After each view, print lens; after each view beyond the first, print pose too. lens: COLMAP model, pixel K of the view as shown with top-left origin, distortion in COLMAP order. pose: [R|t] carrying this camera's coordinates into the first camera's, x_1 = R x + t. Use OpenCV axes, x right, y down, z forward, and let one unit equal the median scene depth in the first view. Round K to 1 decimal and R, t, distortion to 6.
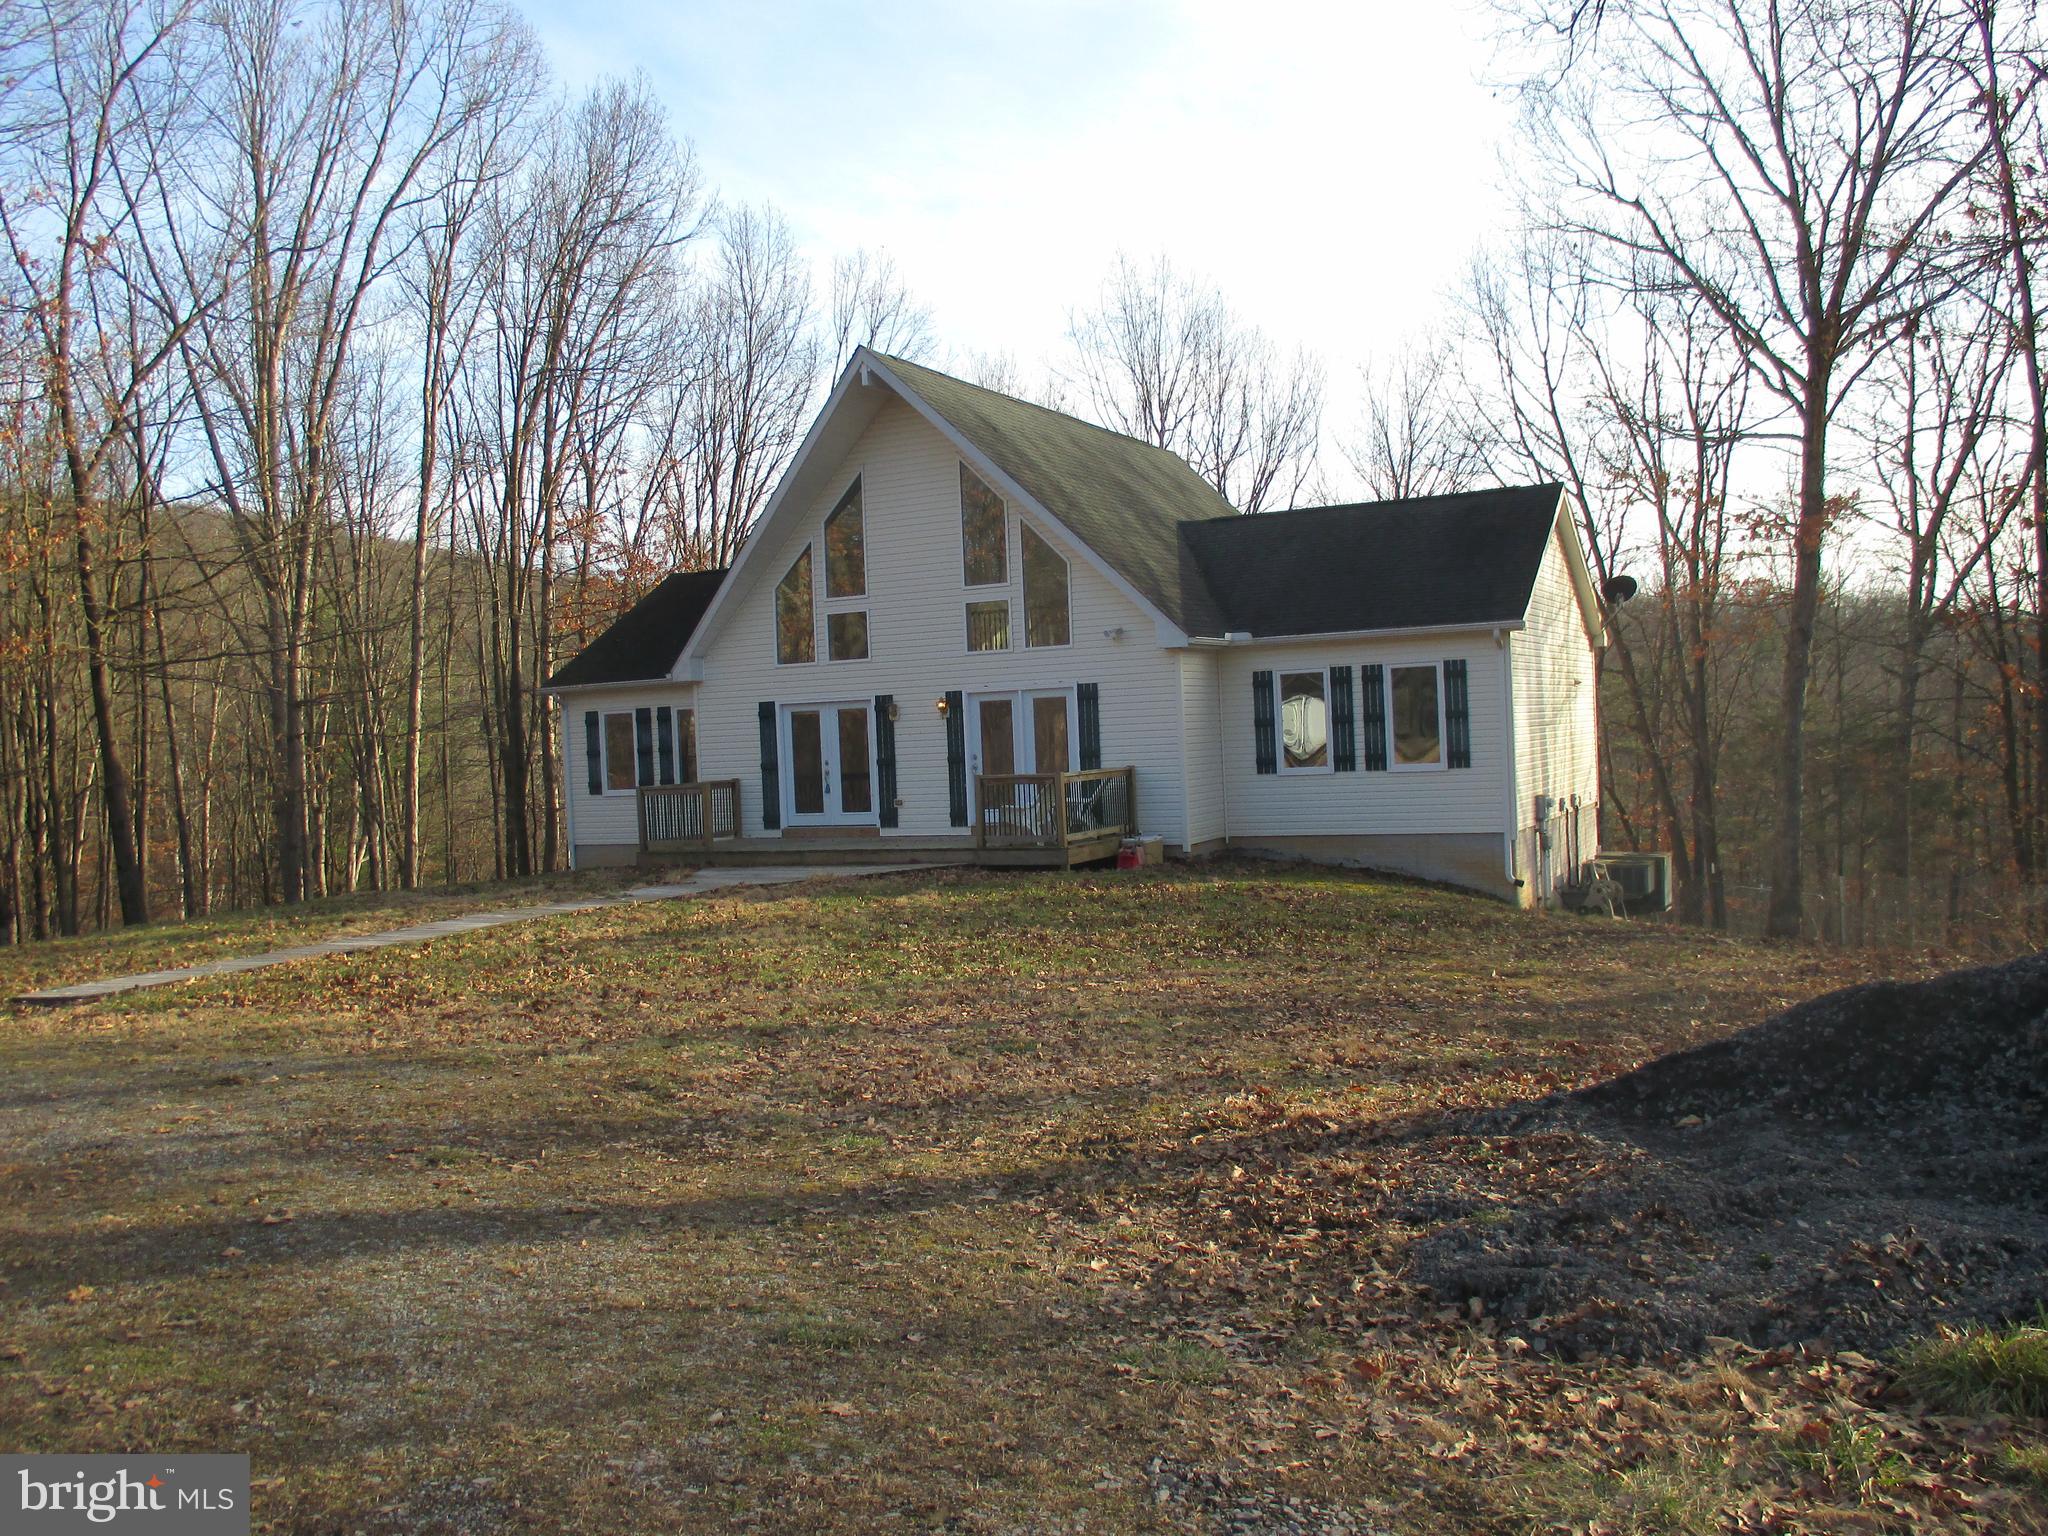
lens RADIAL K [[1690.3, 0, 1024.0], [0, 1690.3, 768.0], [0, 0, 1]] dist [-0.032219, 0.010096]
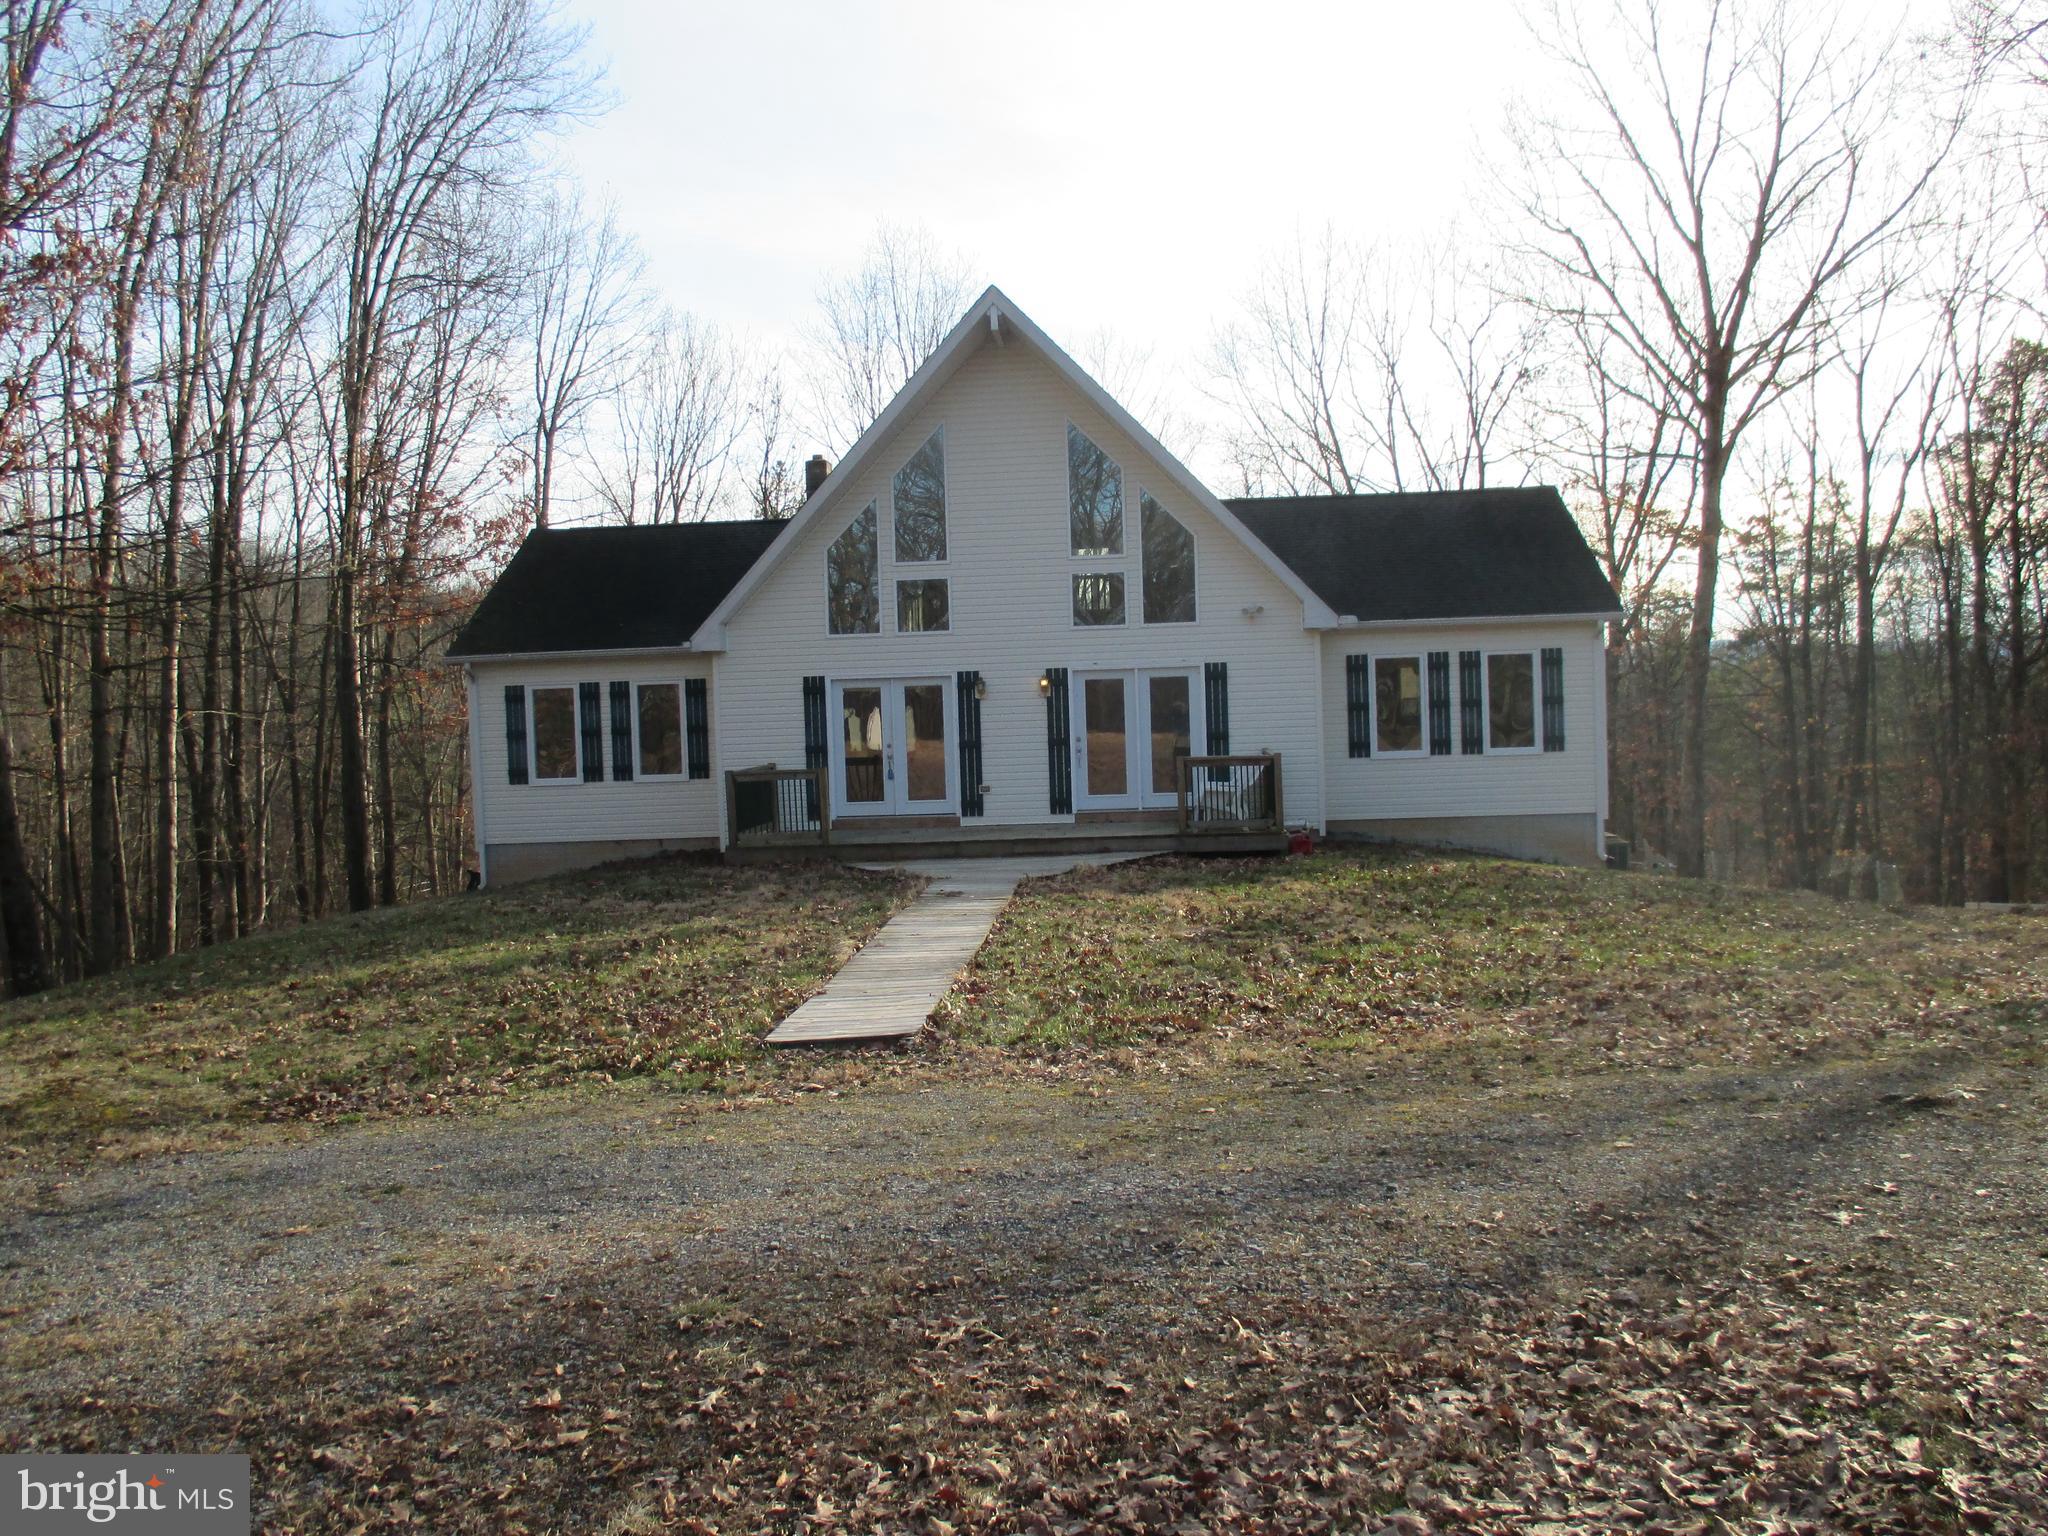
lens RADIAL K [[1690.3, 0, 1024.0], [0, 1690.3, 768.0], [0, 0, 1]] dist [-0.032219, 0.010096]
pose [[0.923430, -0.001027, 0.383766, -0.414483], [0.000272, 0.999998, 0.002022, 0.007431], [-0.383767, -0.001762, 0.923428, 0.148162]]
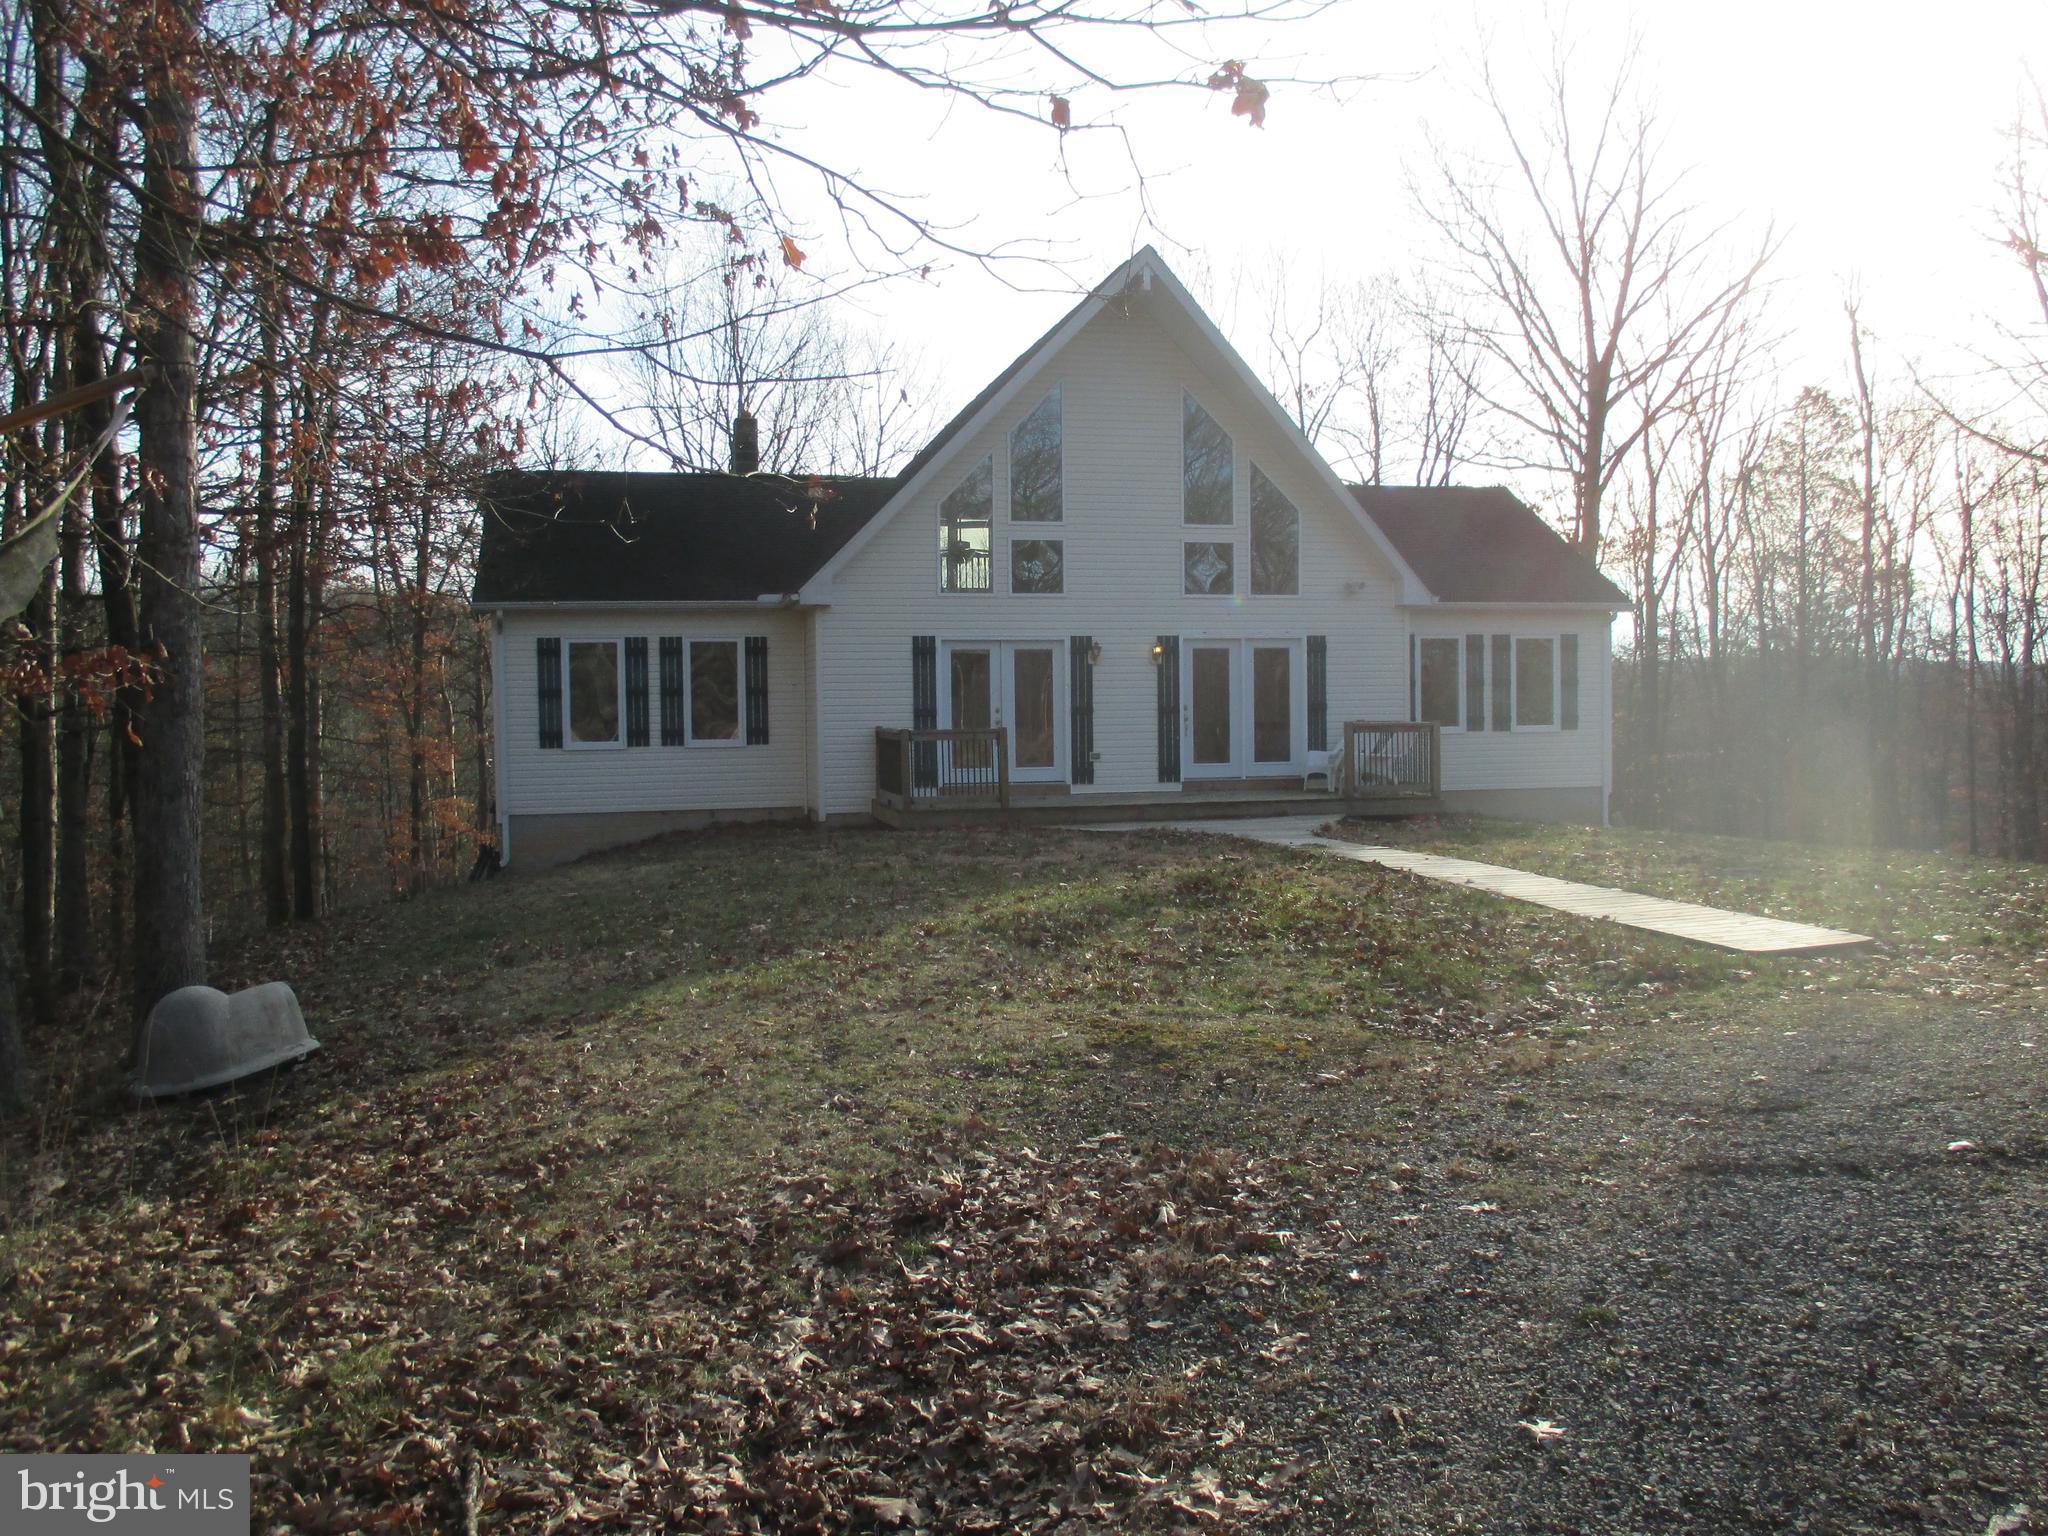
lens RADIAL K [[1690.3, 0, 1024.0], [0, 1690.3, 768.0], [0, 0, 1]] dist [-0.032219, 0.010096]
pose [[0.766333, 0.010896, 0.642351, -0.695913], [-0.008937, 0.999940, -0.006300, 0.033443], [-0.642382, -0.000913, 0.766384, 0.340009]]
